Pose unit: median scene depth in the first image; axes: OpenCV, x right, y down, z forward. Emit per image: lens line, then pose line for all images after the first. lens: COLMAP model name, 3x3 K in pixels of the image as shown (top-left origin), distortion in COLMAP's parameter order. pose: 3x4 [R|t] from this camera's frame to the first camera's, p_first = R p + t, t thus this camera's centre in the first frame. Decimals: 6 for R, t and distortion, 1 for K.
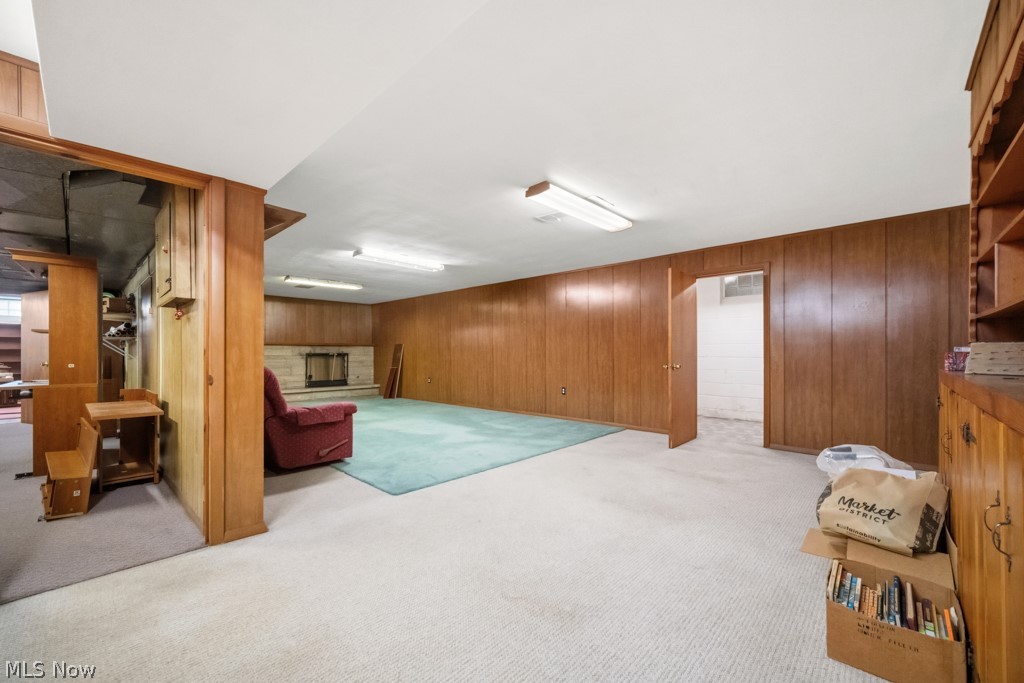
lens RADIAL K [[403.5, 0, 509.9], [0, 403.5, 339.3], [0, 0, 1]] dist [-0.000663, 0.000213]
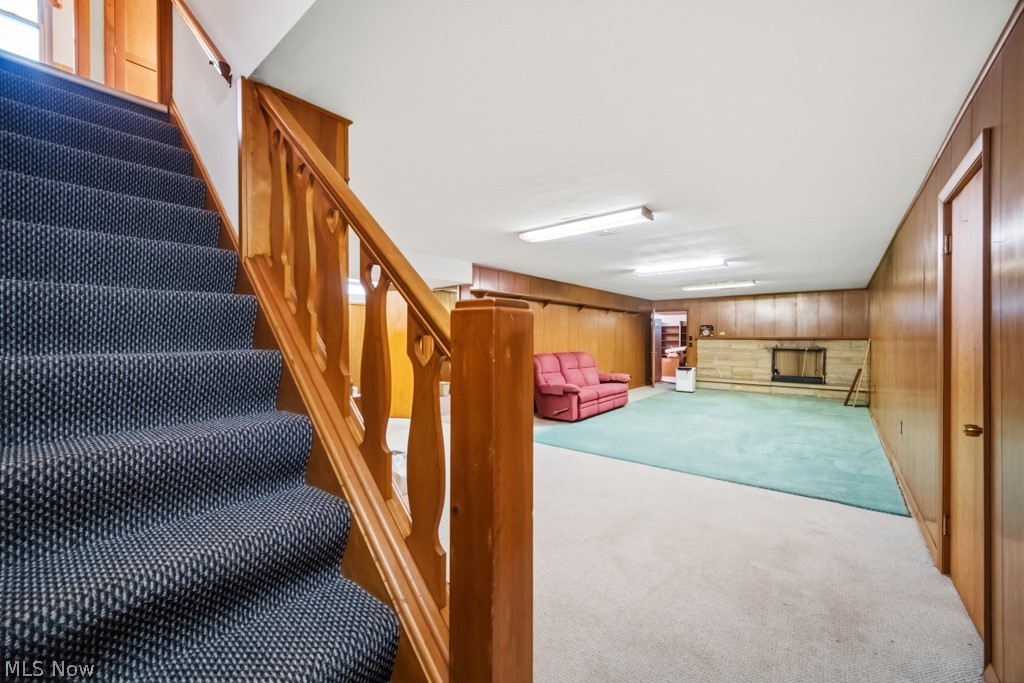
lens RADIAL K [[403.5, 0, 509.9], [0, 403.5, 339.3], [0, 0, 1]] dist [-0.000663, 0.000213]
pose [[0.059945, 0.010160, -0.998150, 0.468275], [0.031448, 0.999433, 0.012062, -0.018387], [0.997706, -0.032113, 0.059592, 0.283943]]
